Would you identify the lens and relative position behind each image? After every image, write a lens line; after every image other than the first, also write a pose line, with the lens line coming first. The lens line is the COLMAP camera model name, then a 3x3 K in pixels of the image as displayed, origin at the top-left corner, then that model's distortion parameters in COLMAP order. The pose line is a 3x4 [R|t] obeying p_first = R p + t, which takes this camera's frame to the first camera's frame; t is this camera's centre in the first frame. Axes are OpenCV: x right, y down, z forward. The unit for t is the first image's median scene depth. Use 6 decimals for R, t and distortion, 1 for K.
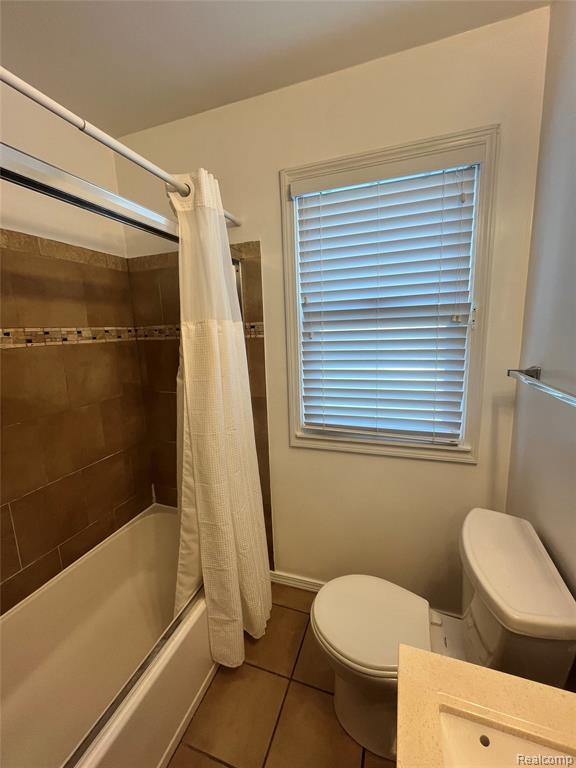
lens RADIAL K [[313.7, 0, 288.2], [0, 313.7, 382.3], [0, 0, 1]] dist [-0.000823, 0.000466]
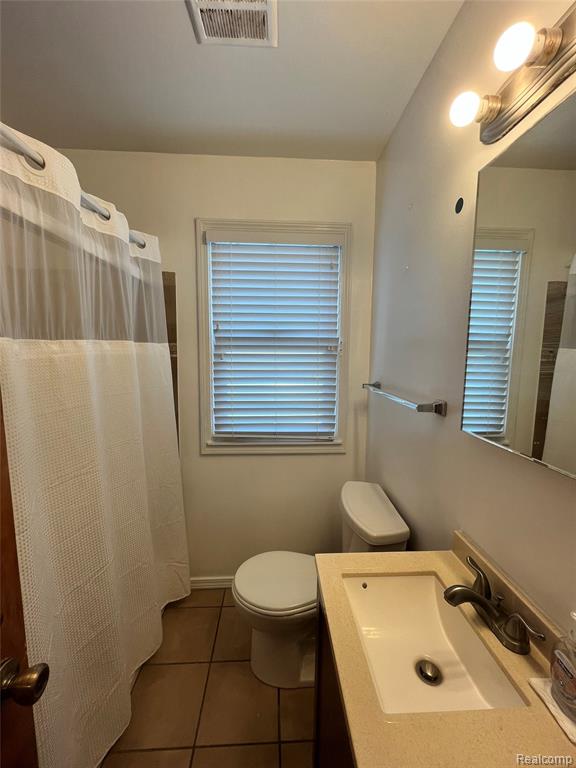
lens RADIAL K [[313.7, 0, 288.2], [0, 313.7, 382.3], [0, 0, 1]] dist [-0.000823, 0.000466]
pose [[0.924244, 0.001860, 0.381798, -0.159526], [0.023750, 0.997771, -0.062355, 0.029588], [-0.381063, 0.066699, 0.922140, -0.195724]]
